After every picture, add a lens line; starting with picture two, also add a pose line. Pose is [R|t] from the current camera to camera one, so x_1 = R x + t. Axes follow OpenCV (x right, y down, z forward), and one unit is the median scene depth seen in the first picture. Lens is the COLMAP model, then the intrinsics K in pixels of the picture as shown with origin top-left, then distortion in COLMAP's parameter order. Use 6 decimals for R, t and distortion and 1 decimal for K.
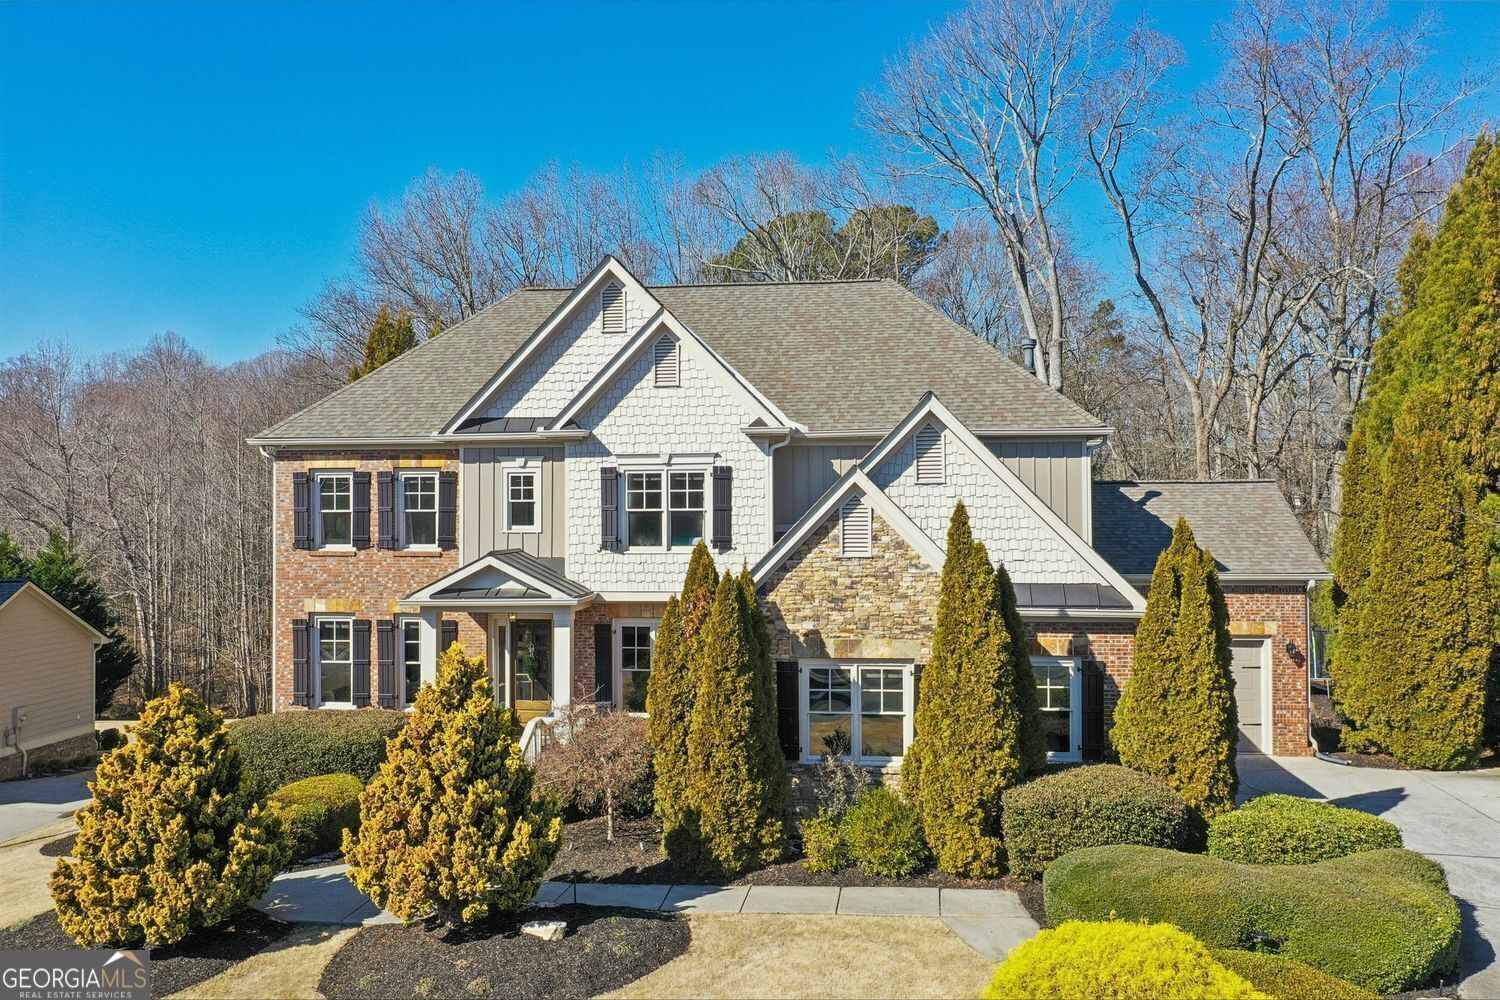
lens RADIAL K [[1178.2, 0, 753.7], [0, 1178.2, 540.2], [0, 0, 1]] dist [0.004040, 0.000254]
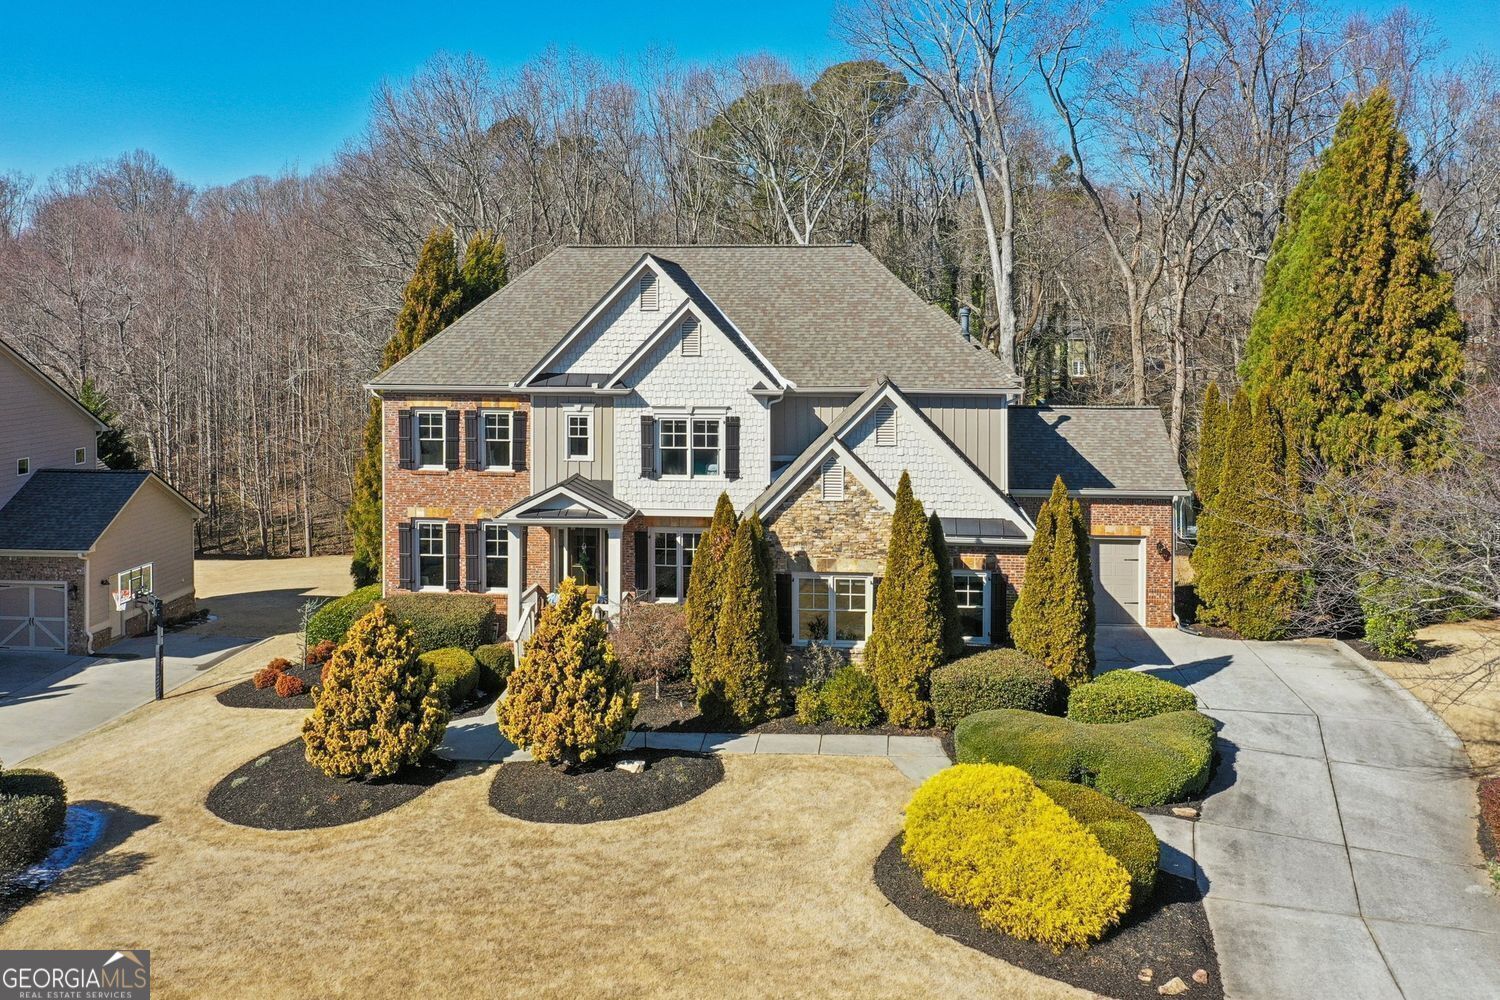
lens RADIAL K [[1241.0, 0, 741.7], [0, 1241.0, 370.0], [0, 0, 1]] dist [0.002319, -0.000246]
pose [[0.999806, 0.003829, 0.019329, -0.043547], [-0.004392, 0.999563, 0.029215, -0.156141], [-0.019209, -0.029294, 0.999386, -0.404981]]
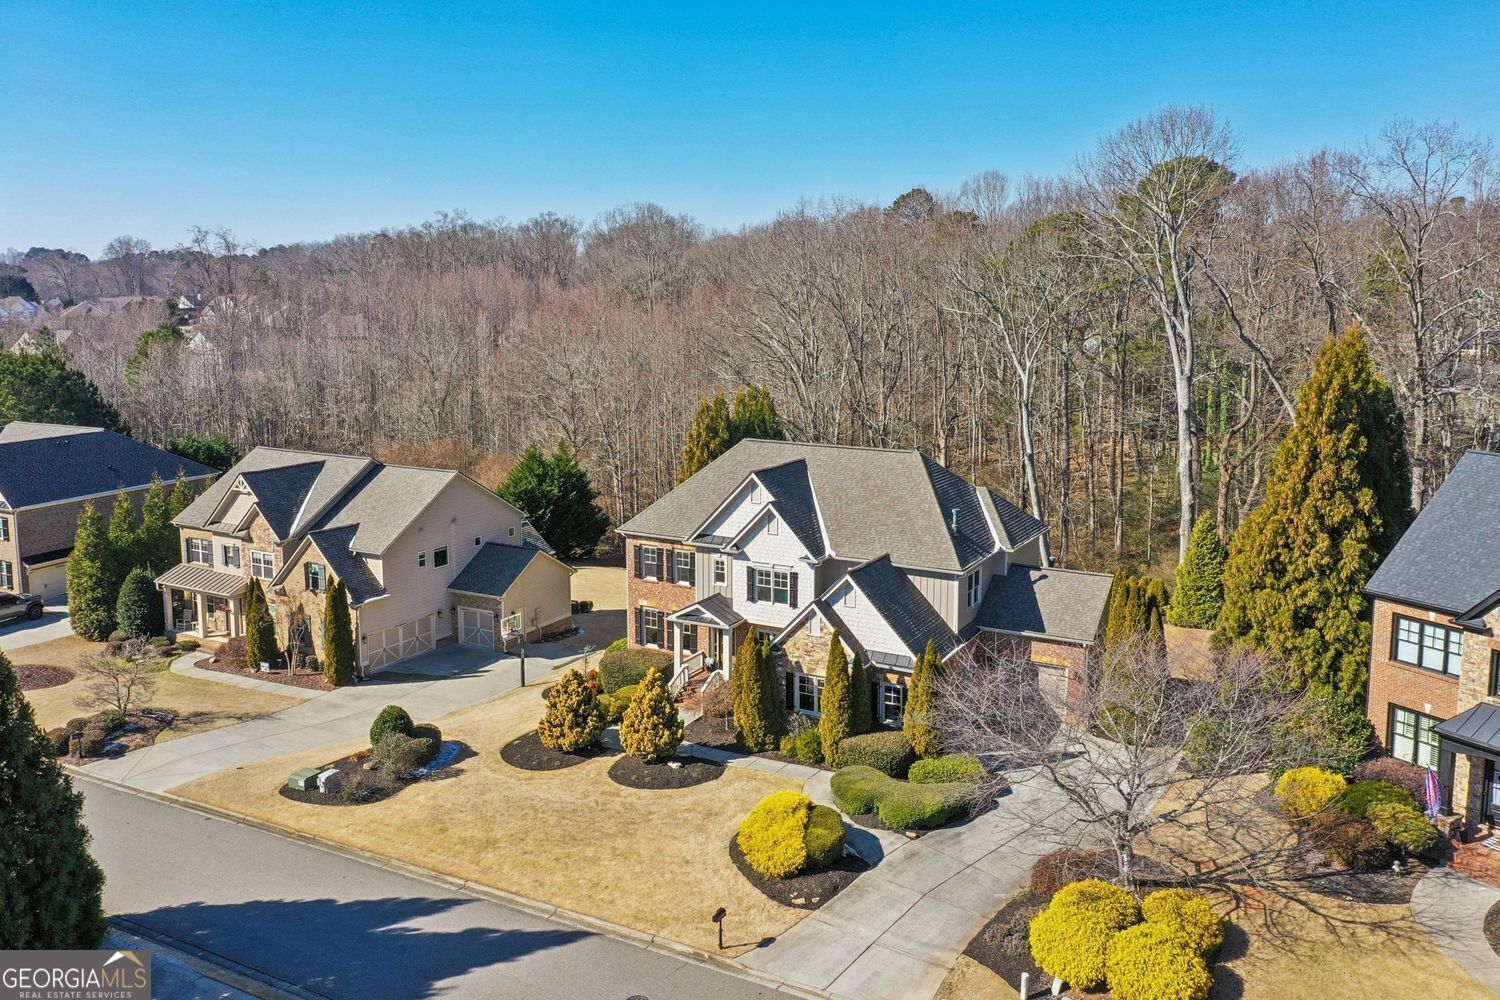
lens RADIAL K [[1239.4, 0, 750.0], [0, 1239.4, 500.0], [0, 0, 1]] dist [0.000059, -0.000163]
pose [[0.918920, 0.070598, -0.388074, 0.808120], [-0.003918, 0.985437, 0.169993, -0.601855], [0.394424, -0.154690, 0.905815, -1.166521]]
